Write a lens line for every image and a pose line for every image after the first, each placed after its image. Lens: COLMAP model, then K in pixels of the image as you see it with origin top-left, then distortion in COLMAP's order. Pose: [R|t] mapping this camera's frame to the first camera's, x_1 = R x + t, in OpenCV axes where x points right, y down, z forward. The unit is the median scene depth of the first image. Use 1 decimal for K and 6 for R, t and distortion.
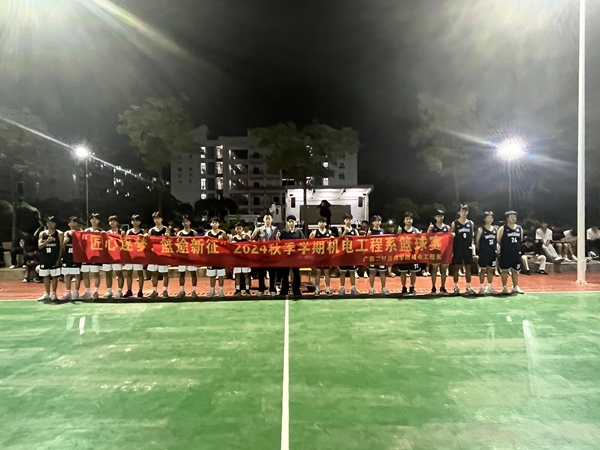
lens RADIAL K [[368.6, 0, 299.7], [0, 368.6, 224.3], [0, 0, 1]] dist [-0.000617, -0.000020]
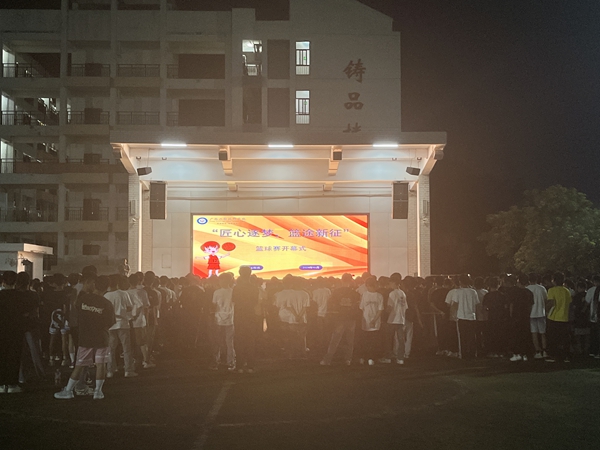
lens RADIAL K [[793.3, 0, 300.6], [0, 793.3, 225.6], [0, 0, 1]] dist [0.000311, 0.000000]
pose [[0.999968, 0.006181, -0.005063, 0.096957], [-0.006501, 0.997807, -0.065874, -0.005699], [0.004644, 0.065905, 0.997815, 0.436790]]
